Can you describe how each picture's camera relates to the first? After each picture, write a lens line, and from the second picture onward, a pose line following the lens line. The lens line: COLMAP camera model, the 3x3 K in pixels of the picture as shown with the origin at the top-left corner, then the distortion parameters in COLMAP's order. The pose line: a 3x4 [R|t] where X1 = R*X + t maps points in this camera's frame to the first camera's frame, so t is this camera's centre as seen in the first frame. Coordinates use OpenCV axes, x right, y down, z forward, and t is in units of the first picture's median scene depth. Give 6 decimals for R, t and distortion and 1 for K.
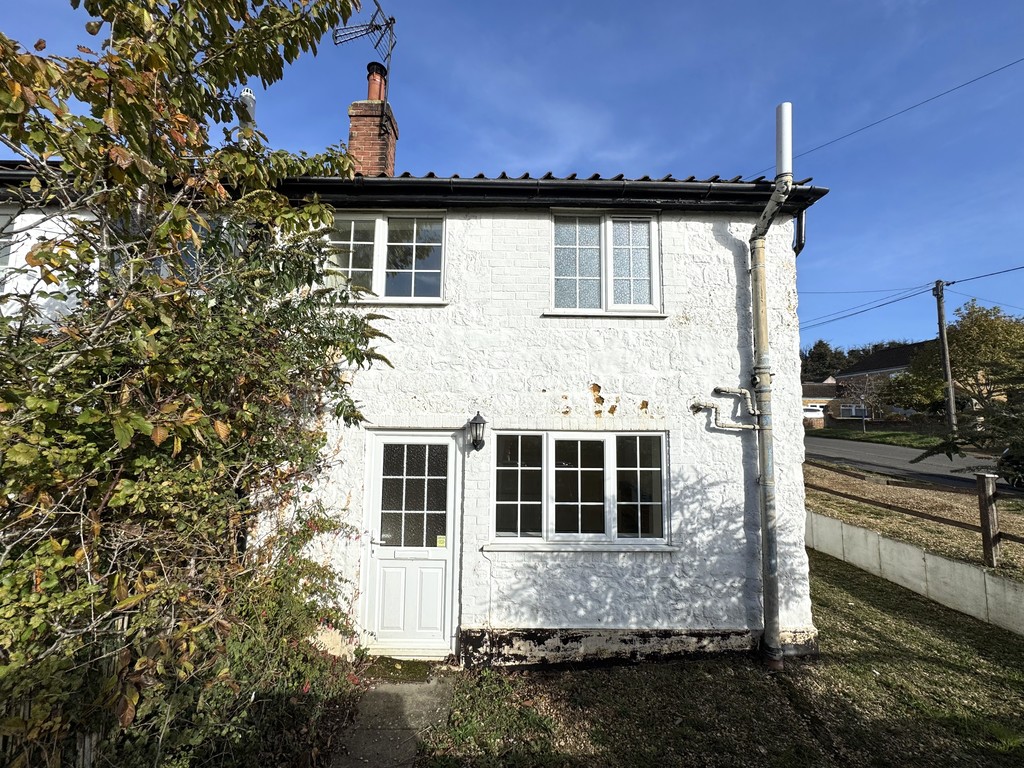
lens RADIAL K [[407.5, 0, 509.8], [0, 407.5, 387.9], [0, 0, 1]] dist [-0.001484, 0.000493]
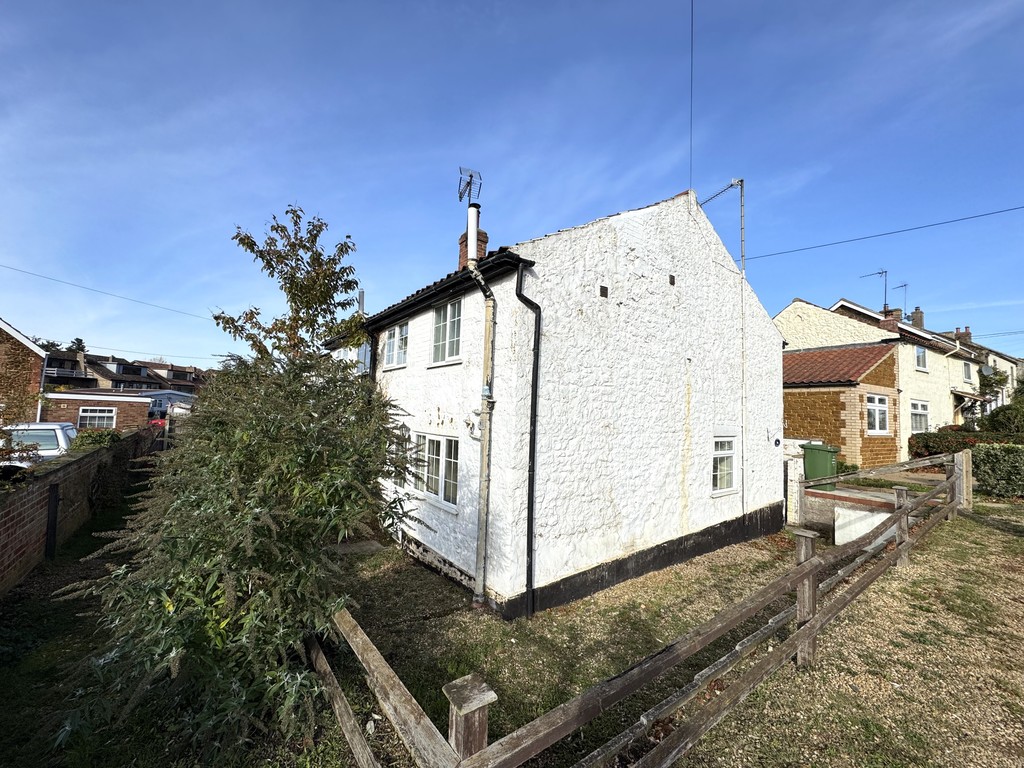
lens RADIAL K [[407.5, 0, 506.5], [0, 407.5, 379.7], [0, 0, 1]] dist [-0.001484, 0.000493]
pose [[0.586769, -0.054146, -0.807942, 1.792869], [0.051598, 0.998234, -0.029426, -0.060247], [0.808109, -0.024422, 0.588527, 0.244696]]
